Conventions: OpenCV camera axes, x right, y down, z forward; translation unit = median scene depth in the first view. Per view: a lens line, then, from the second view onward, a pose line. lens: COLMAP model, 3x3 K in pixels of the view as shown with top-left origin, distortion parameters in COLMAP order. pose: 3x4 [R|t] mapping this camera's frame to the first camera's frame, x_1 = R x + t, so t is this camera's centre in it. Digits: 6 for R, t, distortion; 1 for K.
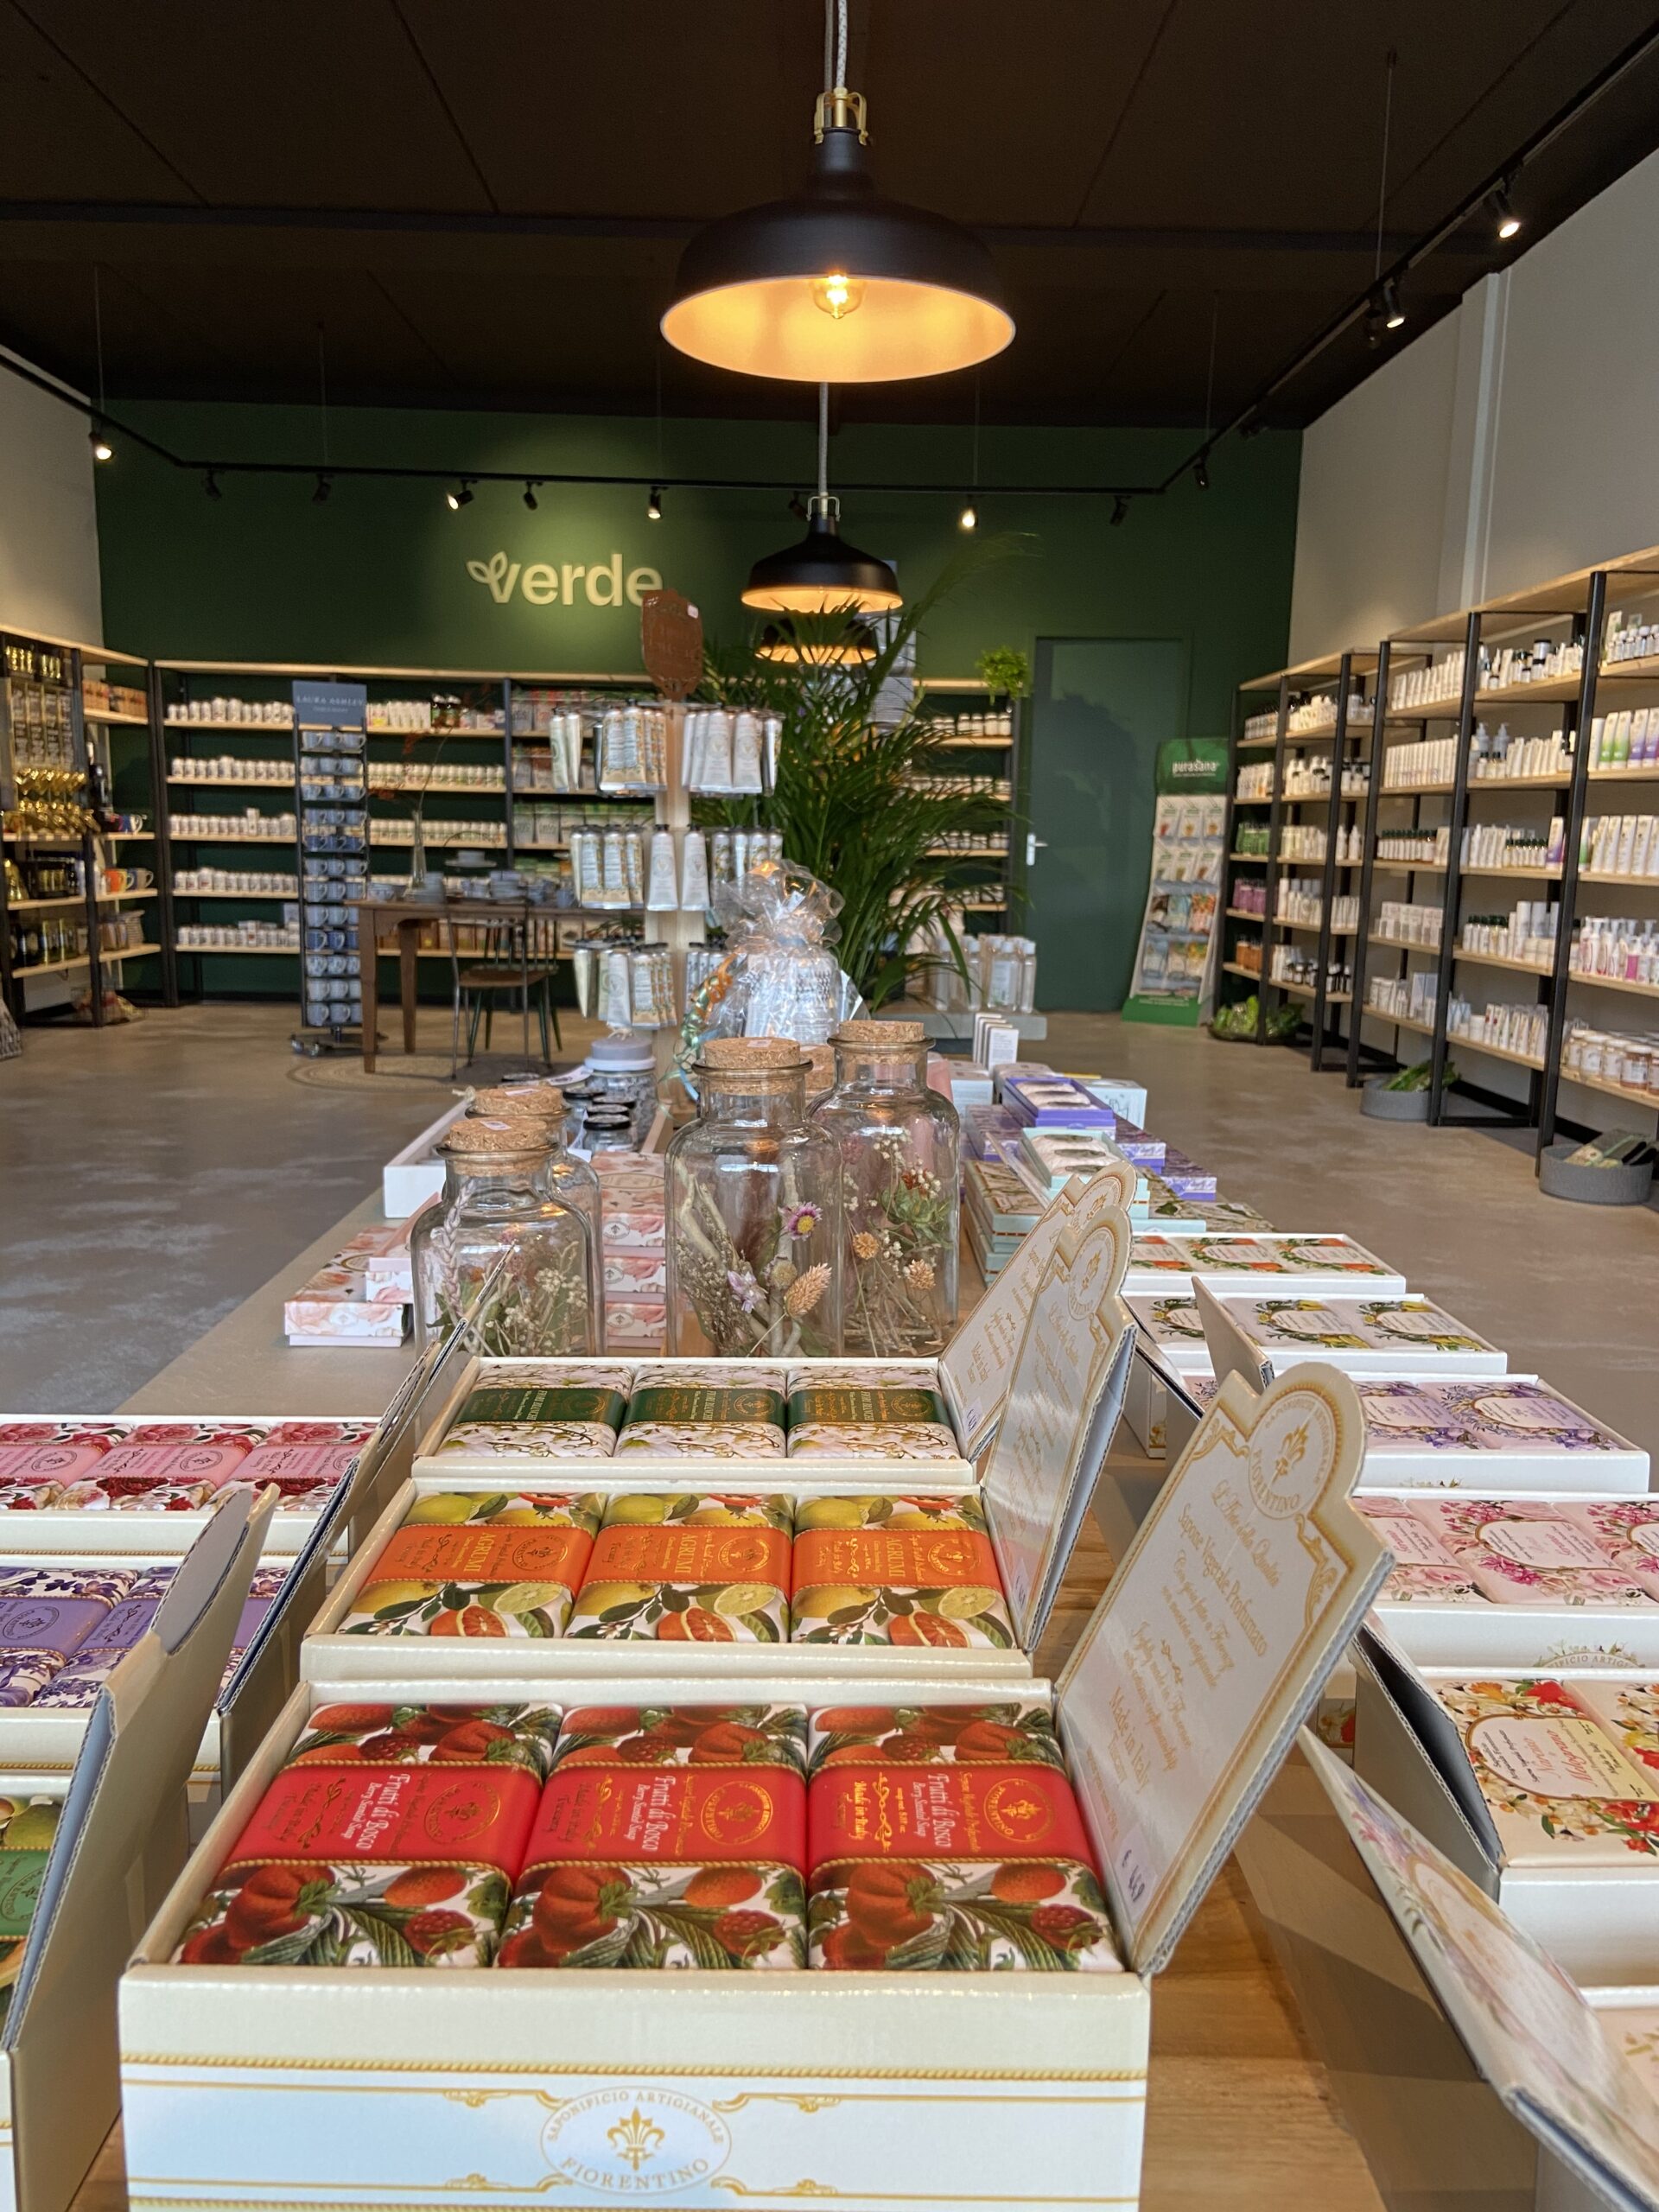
lens RADIAL K [[1651.9, 0, 843.9], [0, 1651.9, 1096.9], [0, 0, 1]] dist [0.116635, -0.155024]
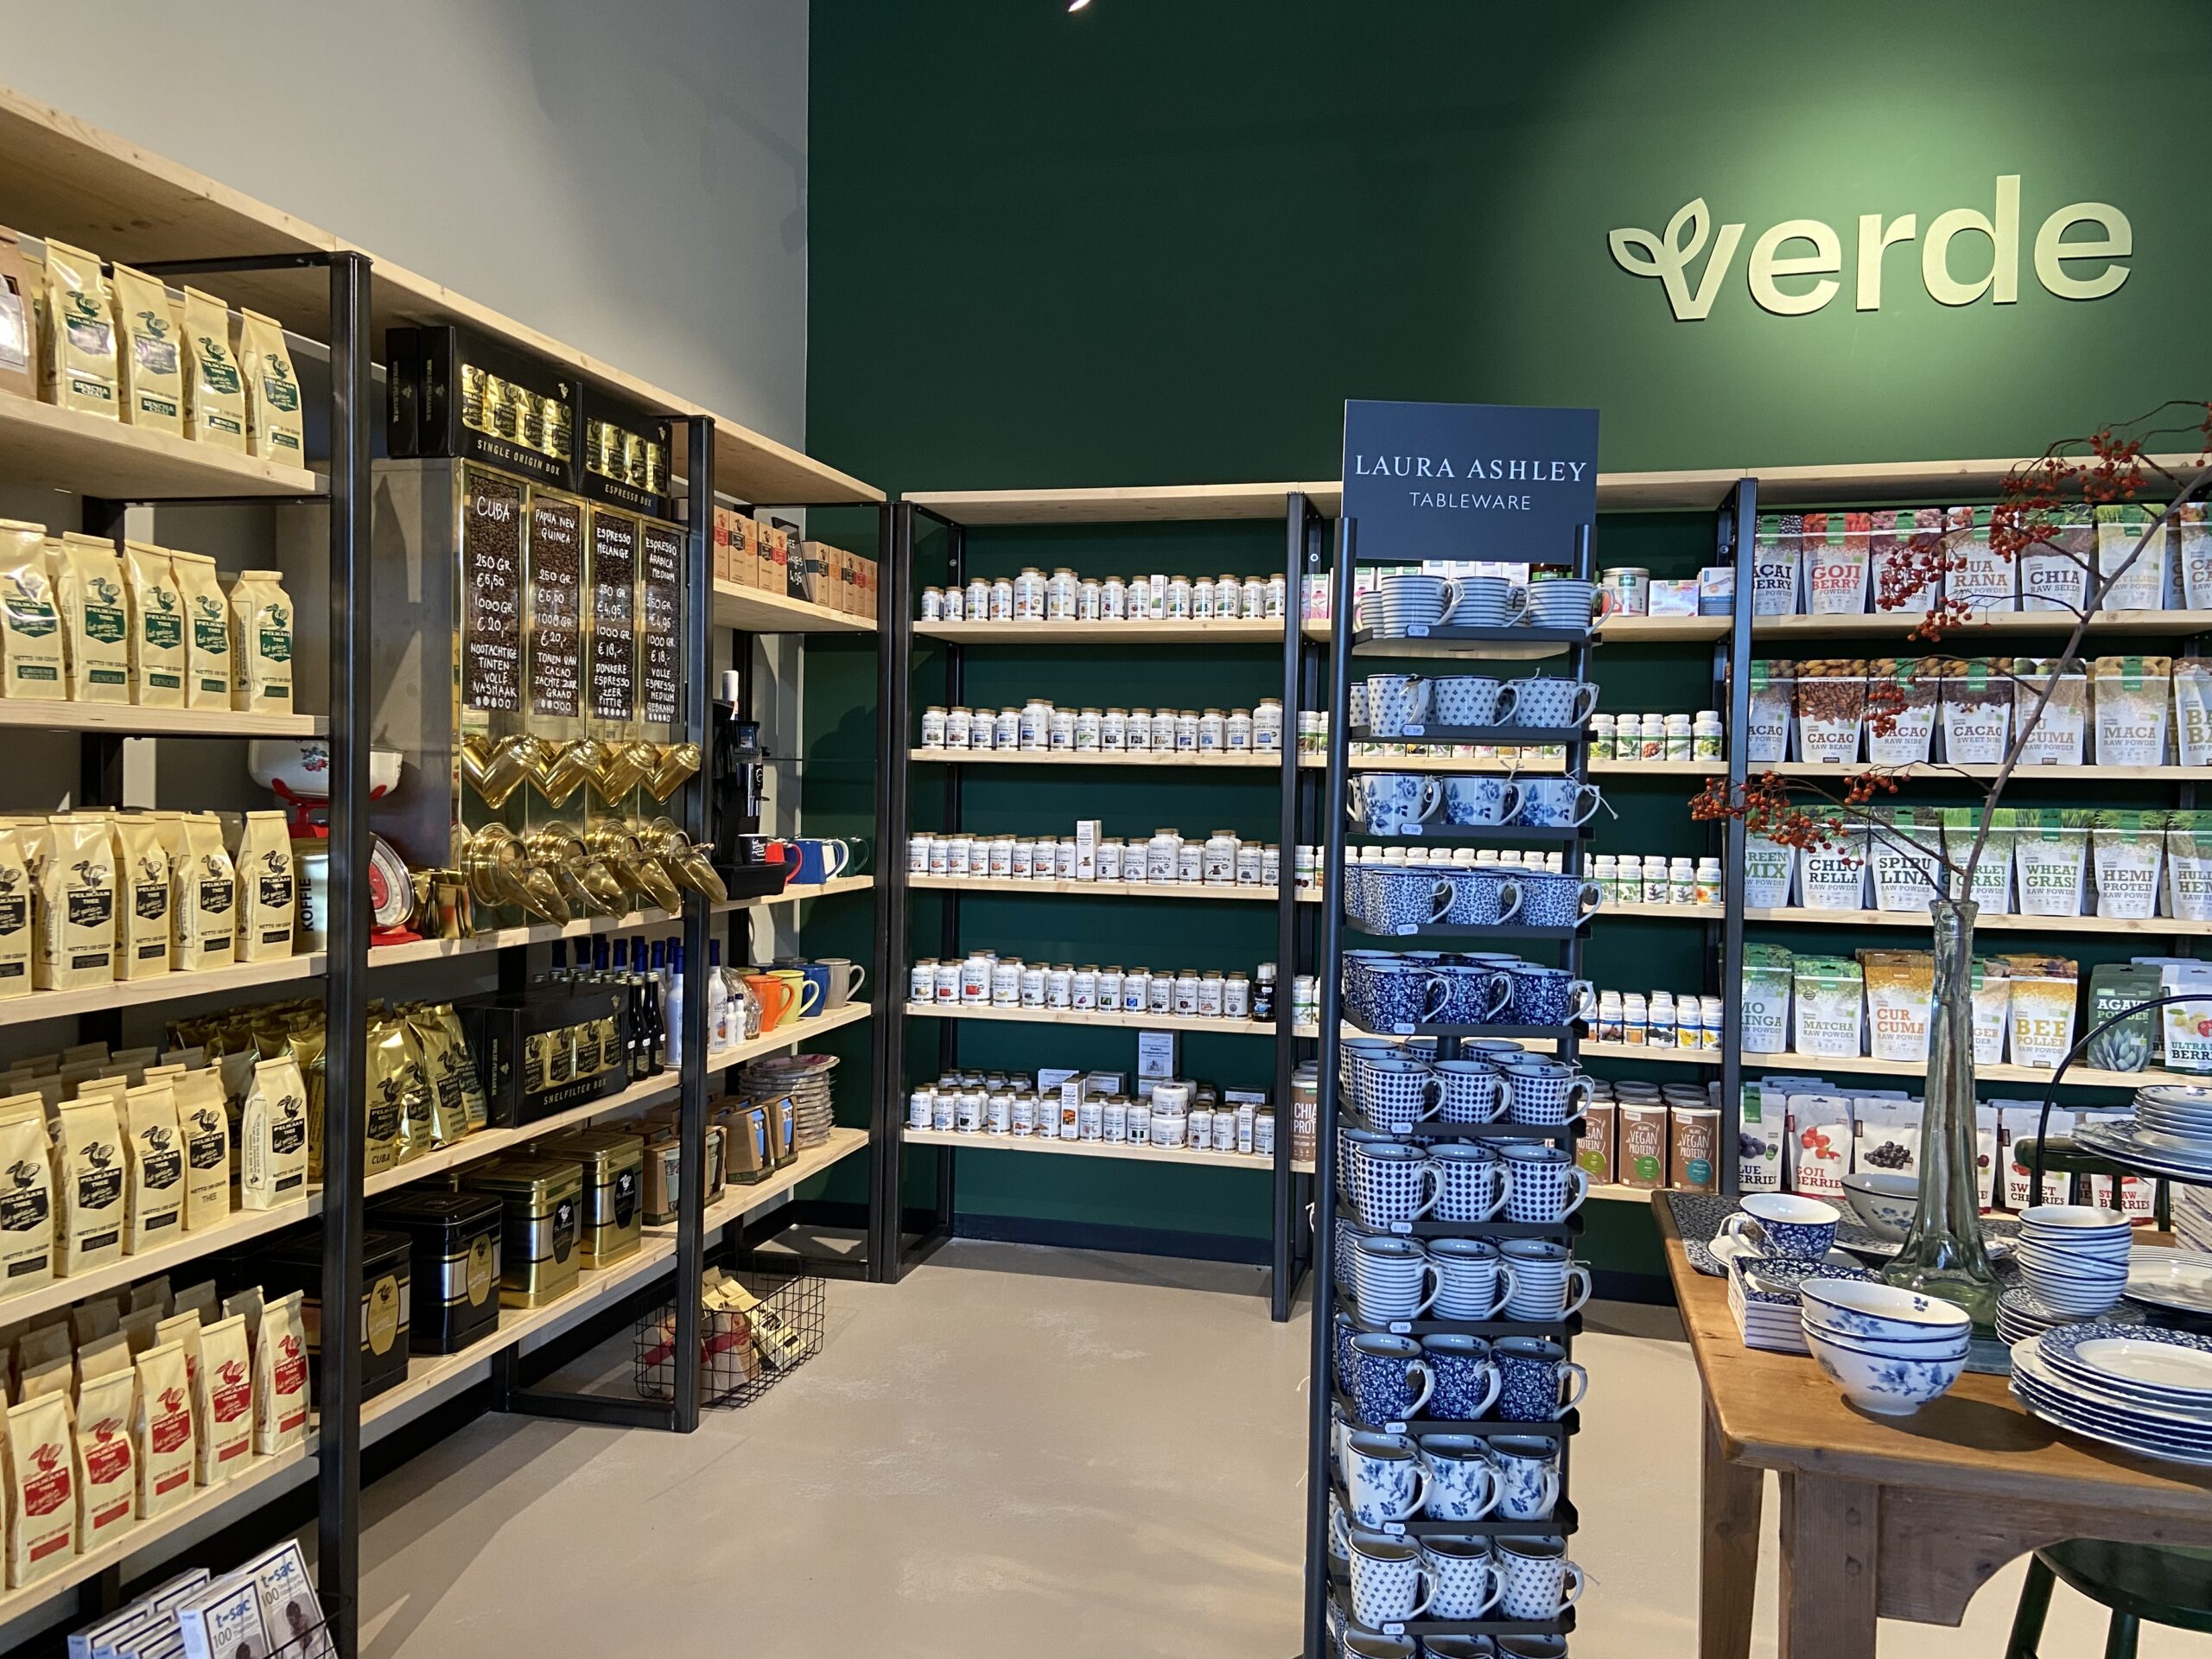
lens RADIAL K [[1651.9, 0, 1102.1], [0, 1651.9, 812.6], [0, 0, 1]] dist [0.116635, -0.155024]
pose [[0.963296, 0.005501, -0.268386, -0.264062], [-0.043965, 0.989523, -0.137518, -0.129320], [0.264818, 0.144270, 0.953445, 0.668360]]
